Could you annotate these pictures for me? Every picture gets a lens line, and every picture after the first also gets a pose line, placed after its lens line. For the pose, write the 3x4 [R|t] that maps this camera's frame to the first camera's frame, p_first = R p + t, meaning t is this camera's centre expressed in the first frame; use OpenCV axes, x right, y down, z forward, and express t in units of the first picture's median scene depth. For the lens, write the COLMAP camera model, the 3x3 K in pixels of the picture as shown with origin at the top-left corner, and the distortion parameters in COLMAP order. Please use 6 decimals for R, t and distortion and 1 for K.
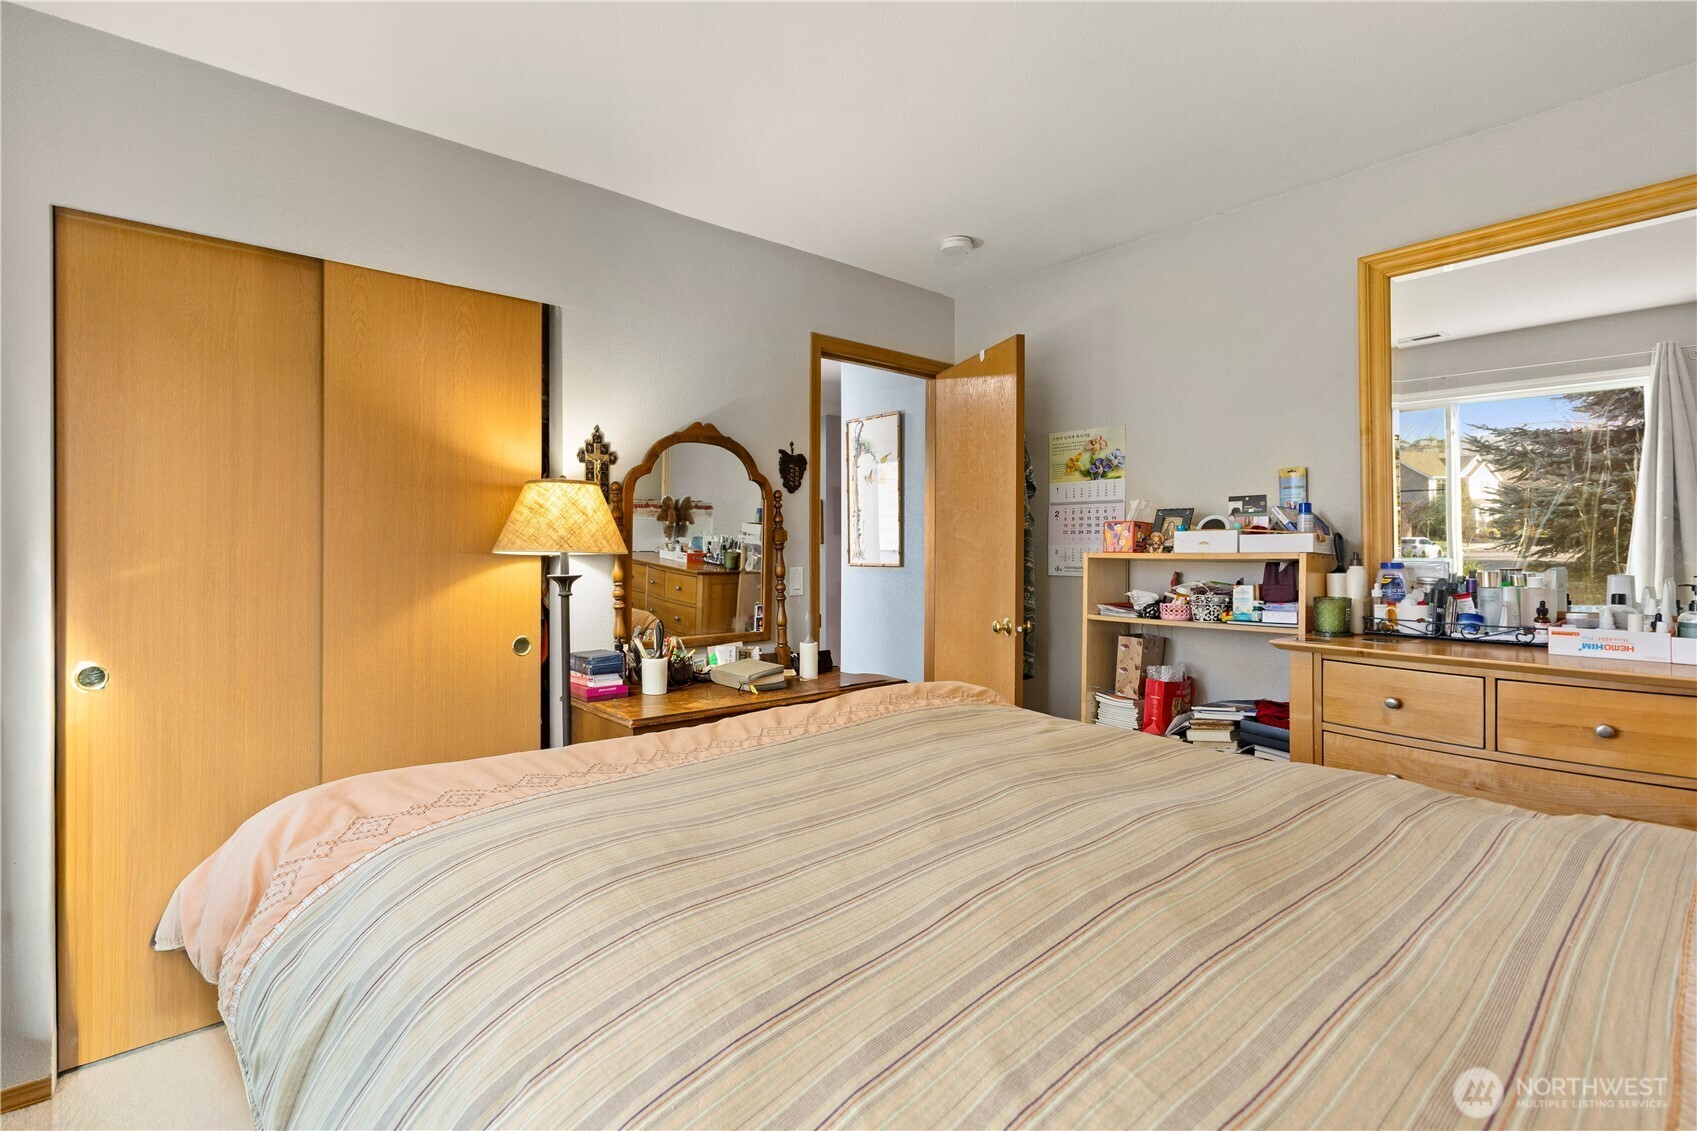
lens RADIAL K [[756.5, 0, 847.3], [0, 756.5, 551.7], [0, 0, 1]] dist [-0.003351, 0.000523]
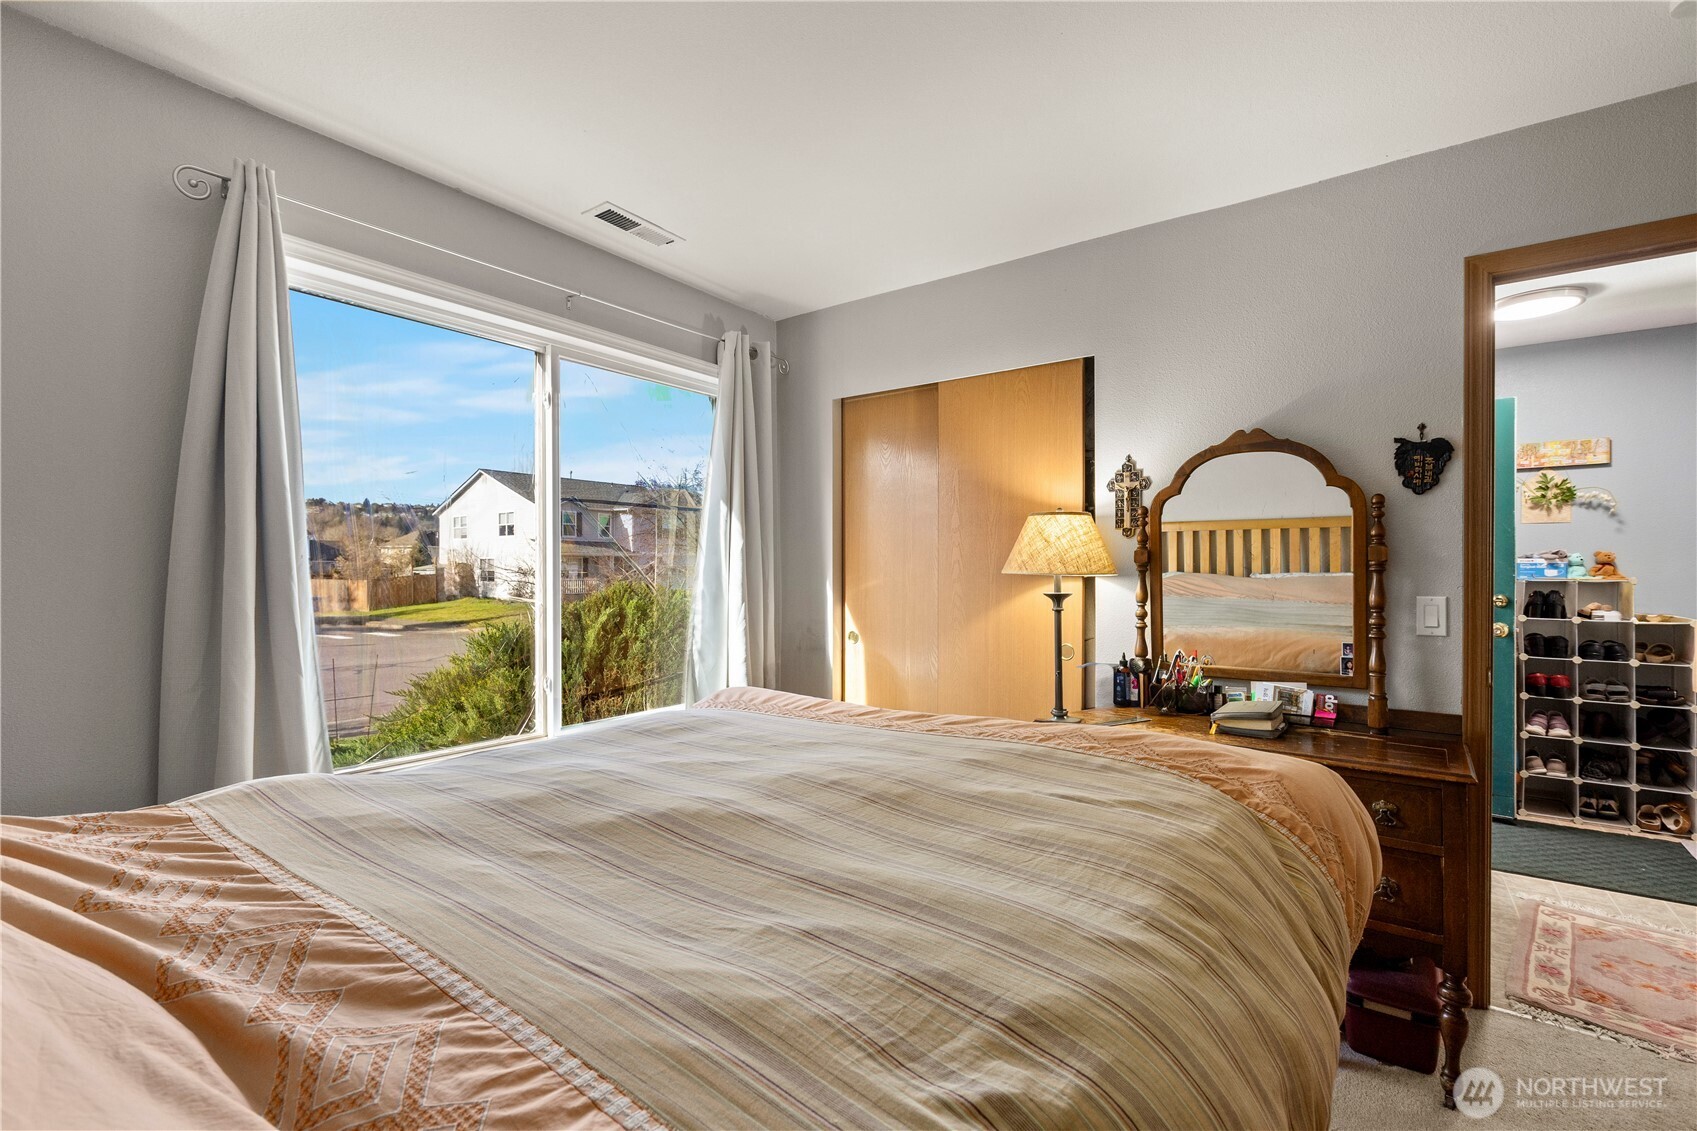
lens RADIAL K [[756.5, 0, 844.0], [0, 756.5, 572.3], [0, 0, 1]] dist [-0.003351, 0.000523]
pose [[0.245788, 0.002417, -0.969321, 0.597462], [-0.004074, 0.999991, 0.001461, -0.001636], [0.969315, 0.003590, 0.245796, 0.346261]]
